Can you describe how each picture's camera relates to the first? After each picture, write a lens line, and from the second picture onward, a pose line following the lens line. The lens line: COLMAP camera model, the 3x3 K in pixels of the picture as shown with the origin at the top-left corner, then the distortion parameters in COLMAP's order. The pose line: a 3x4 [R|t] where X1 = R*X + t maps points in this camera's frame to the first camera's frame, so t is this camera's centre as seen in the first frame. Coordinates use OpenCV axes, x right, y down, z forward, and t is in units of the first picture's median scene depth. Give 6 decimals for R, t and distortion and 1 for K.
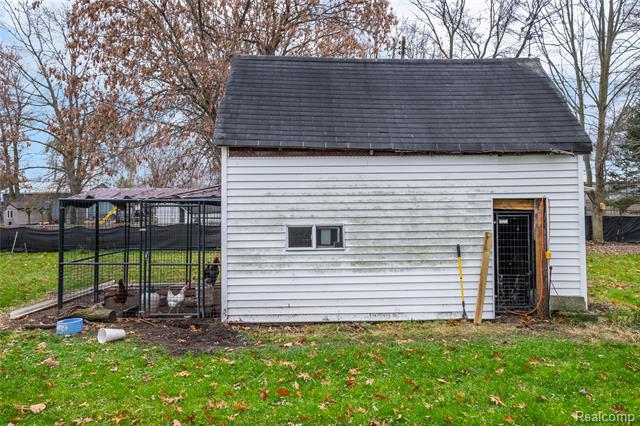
lens RADIAL K [[461.4, 0, 320.0], [0, 461.4, 211.1], [0, 0, 1]] dist [-0.004062, -0.000072]
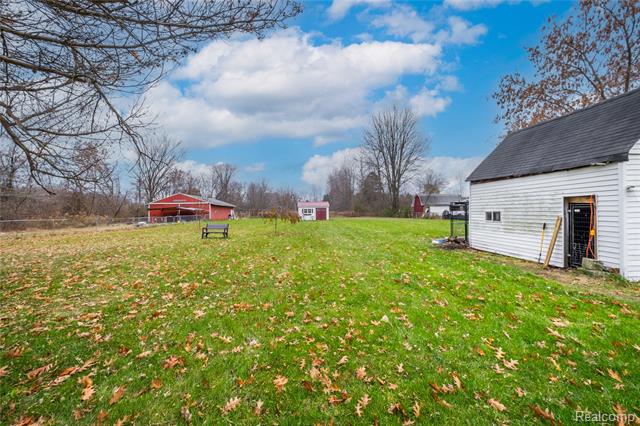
lens RADIAL K [[276.4, 0, 320.1], [0, 276.4, 211.4], [0, 0, 1]] dist [0.001707, 0.000057]
pose [[0.041166, 0.011279, -0.999089, 1.354615], [0.014523, 0.999824, 0.011886, 0.001440], [0.999047, -0.014999, 0.040995, 0.067507]]
